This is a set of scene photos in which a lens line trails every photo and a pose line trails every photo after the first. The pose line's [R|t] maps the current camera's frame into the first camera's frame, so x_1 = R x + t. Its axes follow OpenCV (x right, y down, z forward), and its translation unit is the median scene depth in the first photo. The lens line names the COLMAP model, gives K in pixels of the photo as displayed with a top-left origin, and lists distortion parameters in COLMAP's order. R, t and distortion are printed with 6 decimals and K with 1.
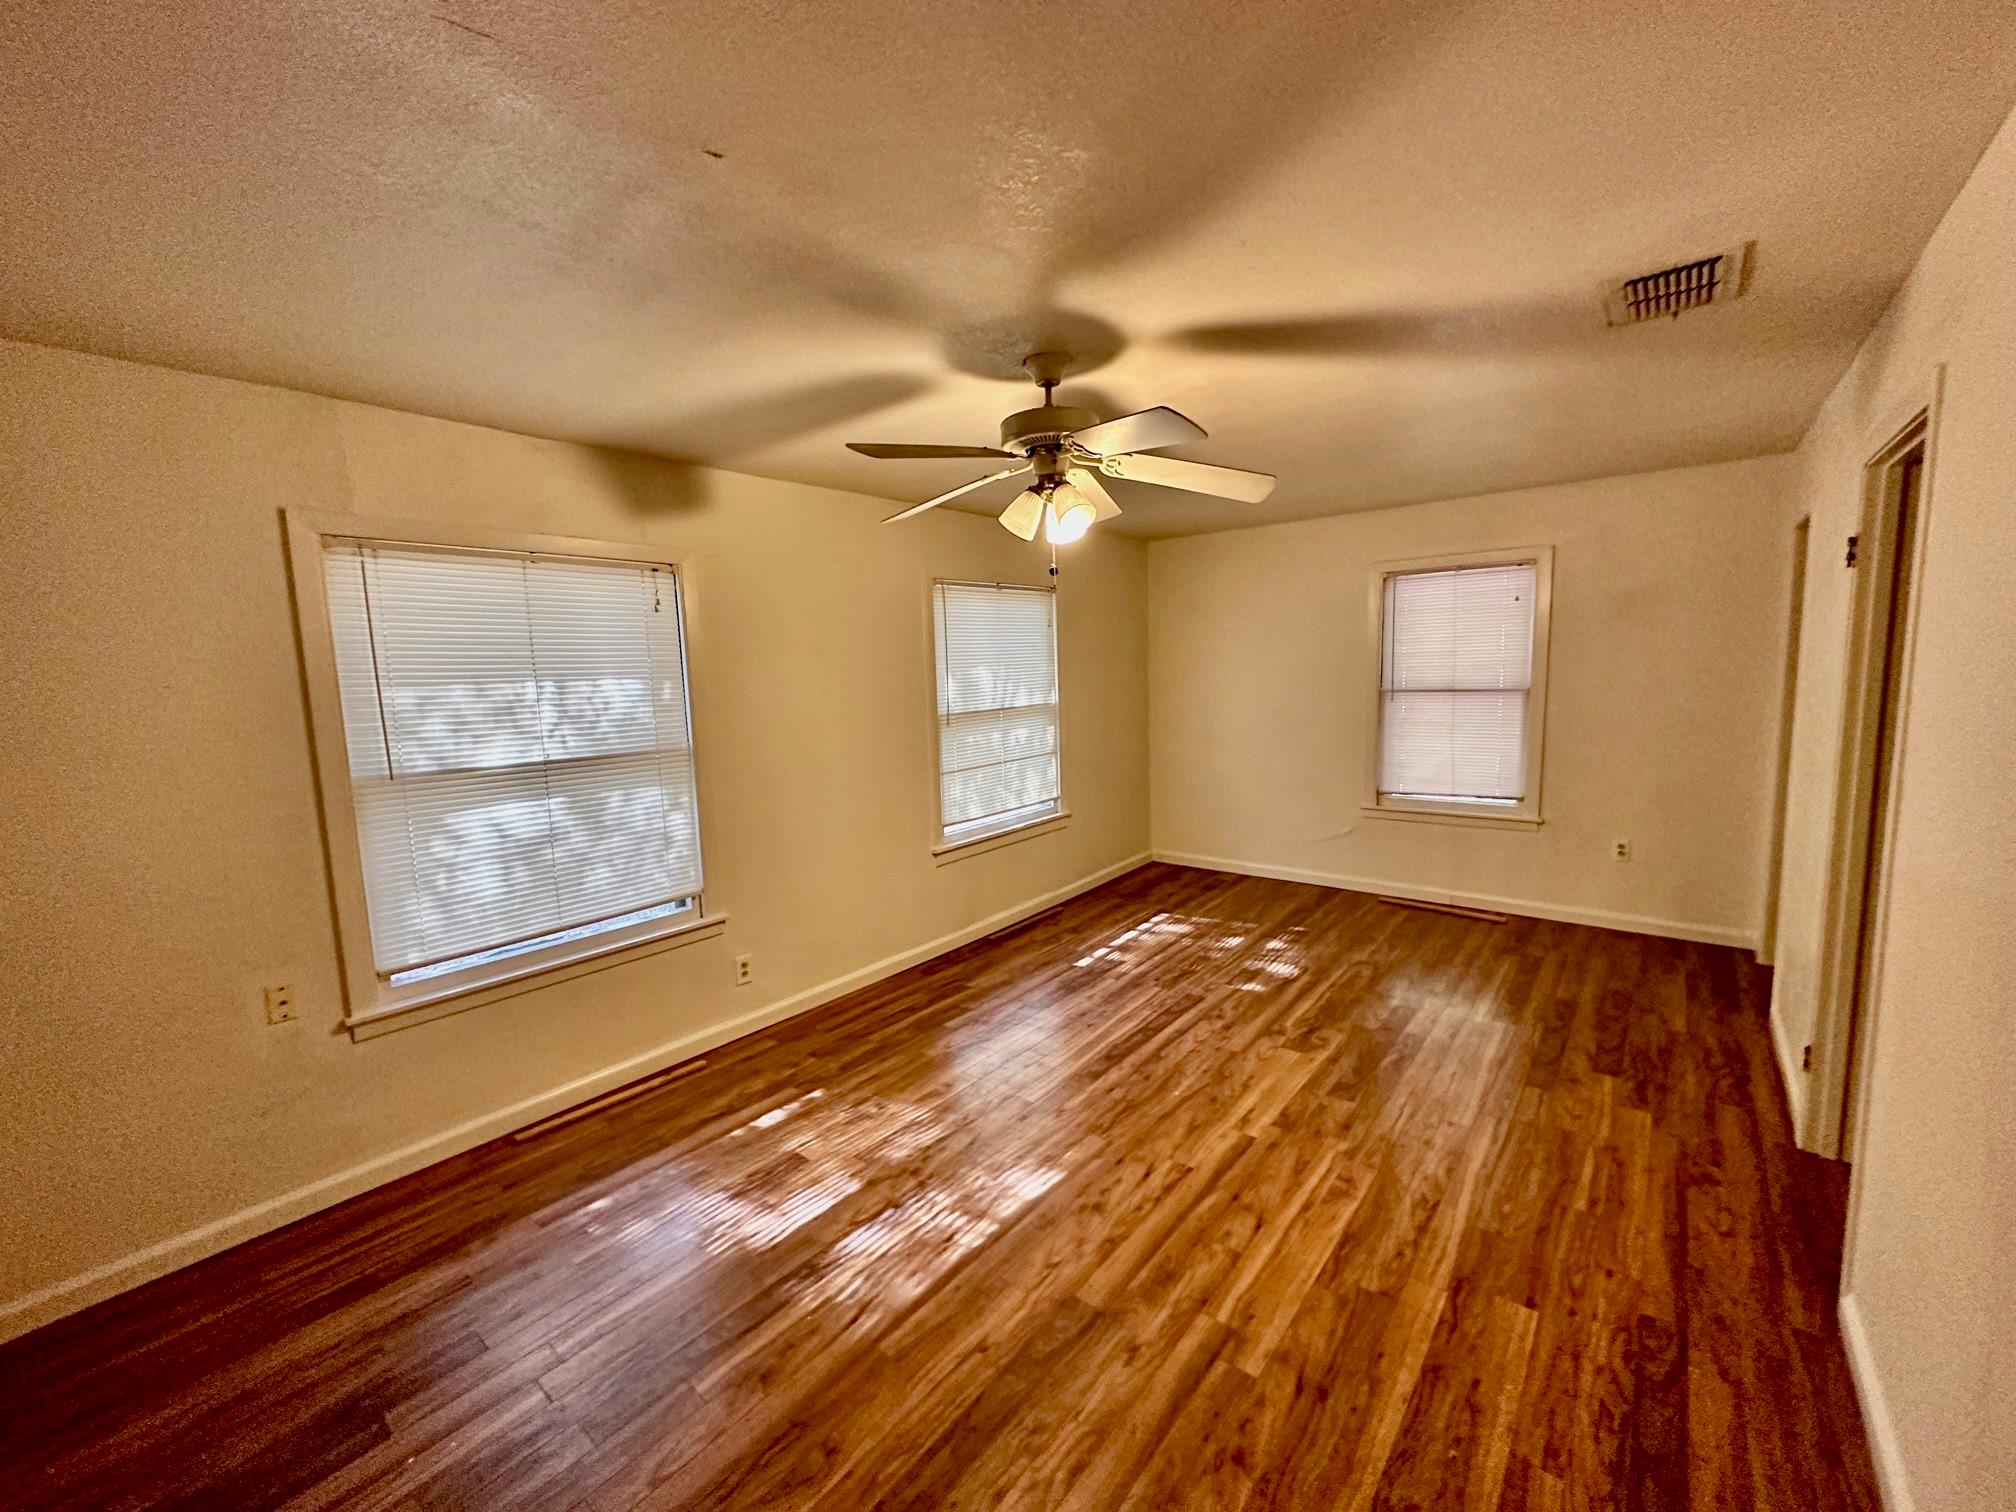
lens RADIAL K [[809.0, 0, 1011.2], [0, 809.0, 758.1], [0, 0, 1]] dist [0.001253, -0.000201]
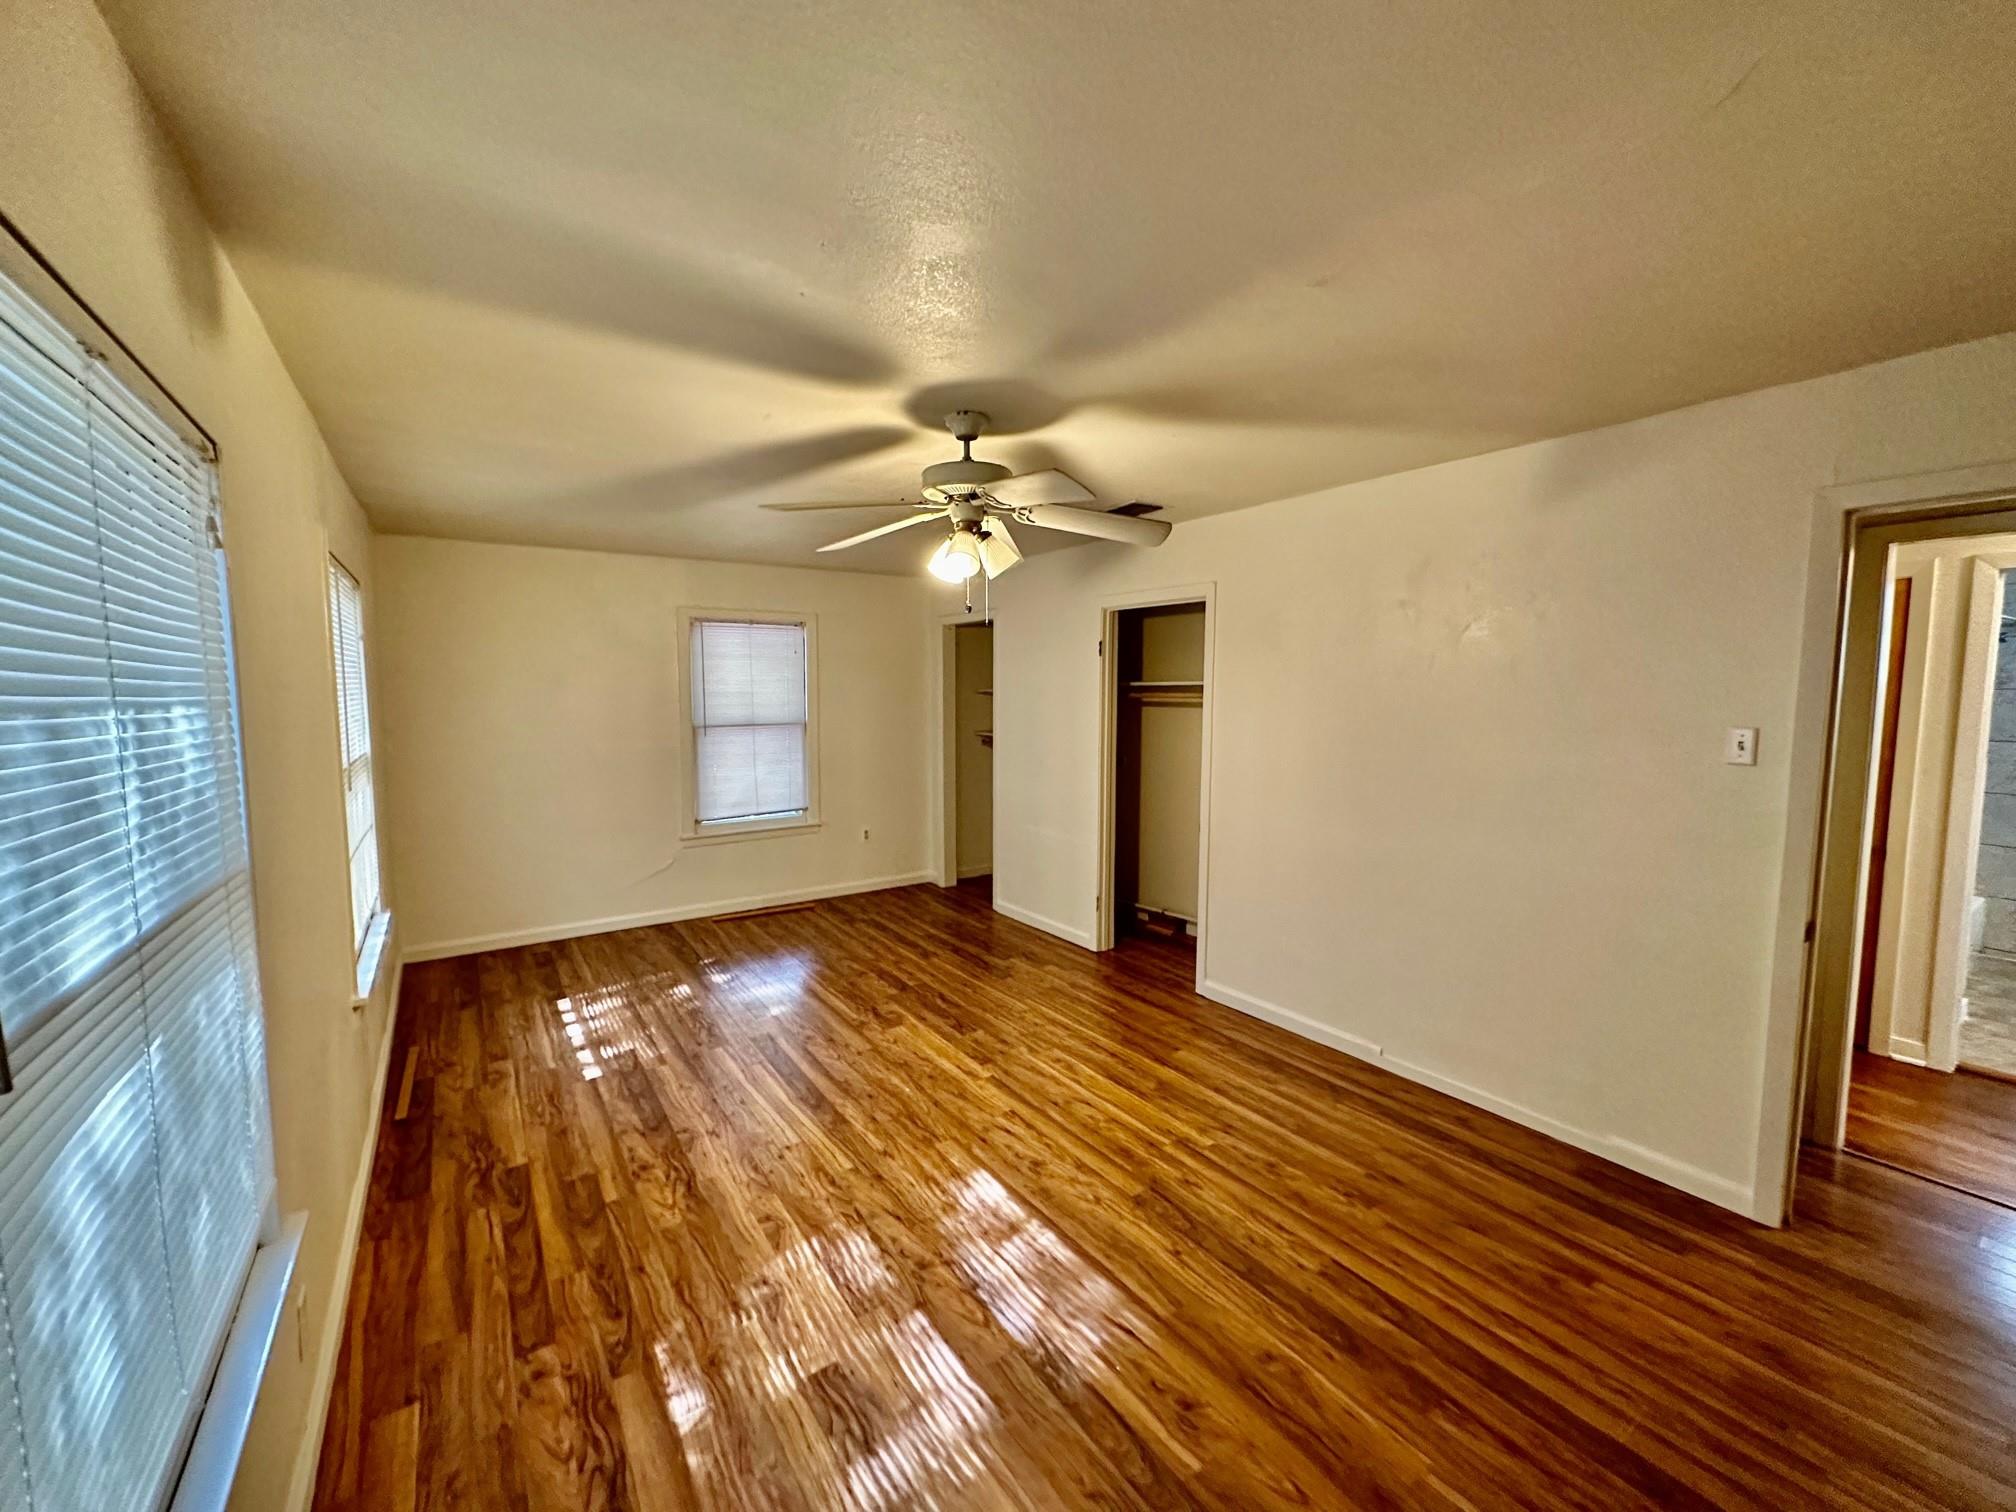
lens RADIAL K [[809.0, 0, 999.6], [0, 809.0, 769.4], [0, 0, 1]] dist [0.001253, -0.000201]
pose [[0.279536, -0.067771, 0.957740, -0.725410], [0.108190, 0.993376, 0.038715, -0.039487], [-0.954020, 0.092795, 0.285017, 0.499417]]
